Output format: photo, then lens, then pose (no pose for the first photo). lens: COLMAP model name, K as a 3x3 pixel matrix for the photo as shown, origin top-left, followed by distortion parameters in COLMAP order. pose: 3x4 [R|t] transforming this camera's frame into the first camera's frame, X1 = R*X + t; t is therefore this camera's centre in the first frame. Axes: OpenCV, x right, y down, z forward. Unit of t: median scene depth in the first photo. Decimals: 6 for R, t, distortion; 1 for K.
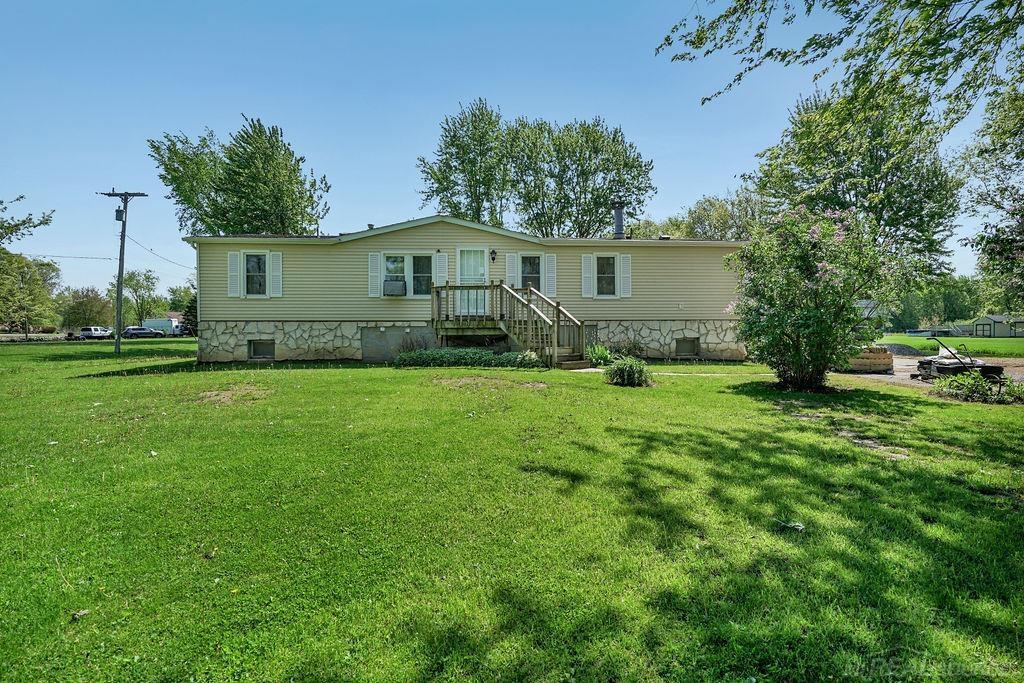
lens RADIAL K [[527.3, 0, 514.2], [0, 527.3, 332.4], [0, 0, 1]] dist [0.002217, 0.000452]
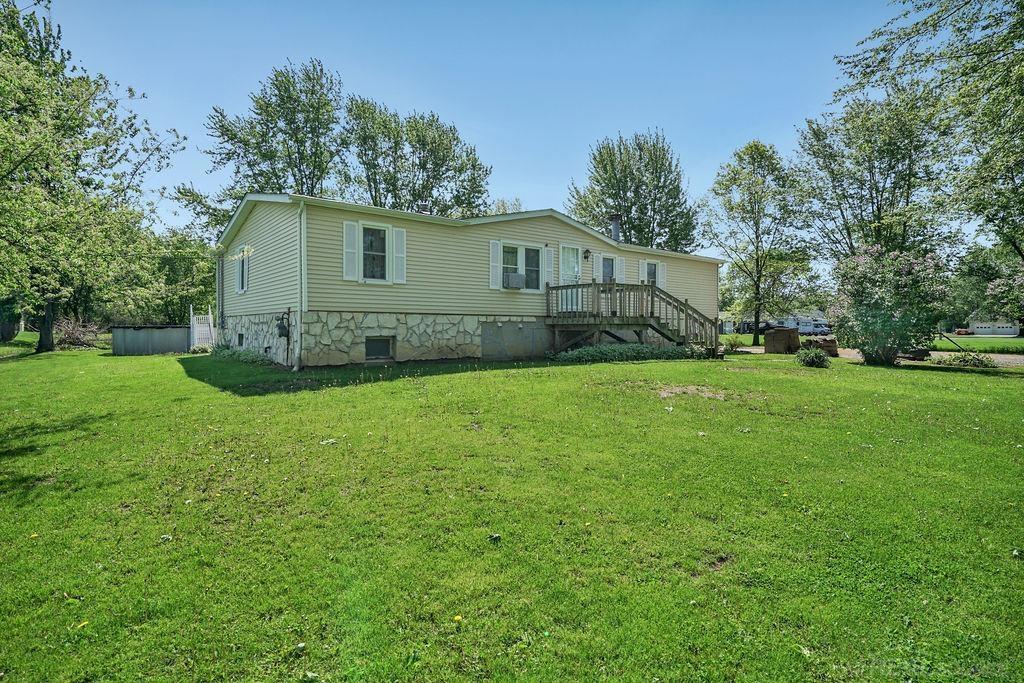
lens RADIAL K [[527.3, 0, 514.2], [0, 527.3, 332.4], [0, 0, 1]] dist [0.002217, 0.000452]
pose [[0.817016, 0.001474, 0.576613, -0.761611], [-0.006411, 0.999958, 0.006528, 0.001985], [-0.576579, -0.009030, 0.816992, 0.232185]]
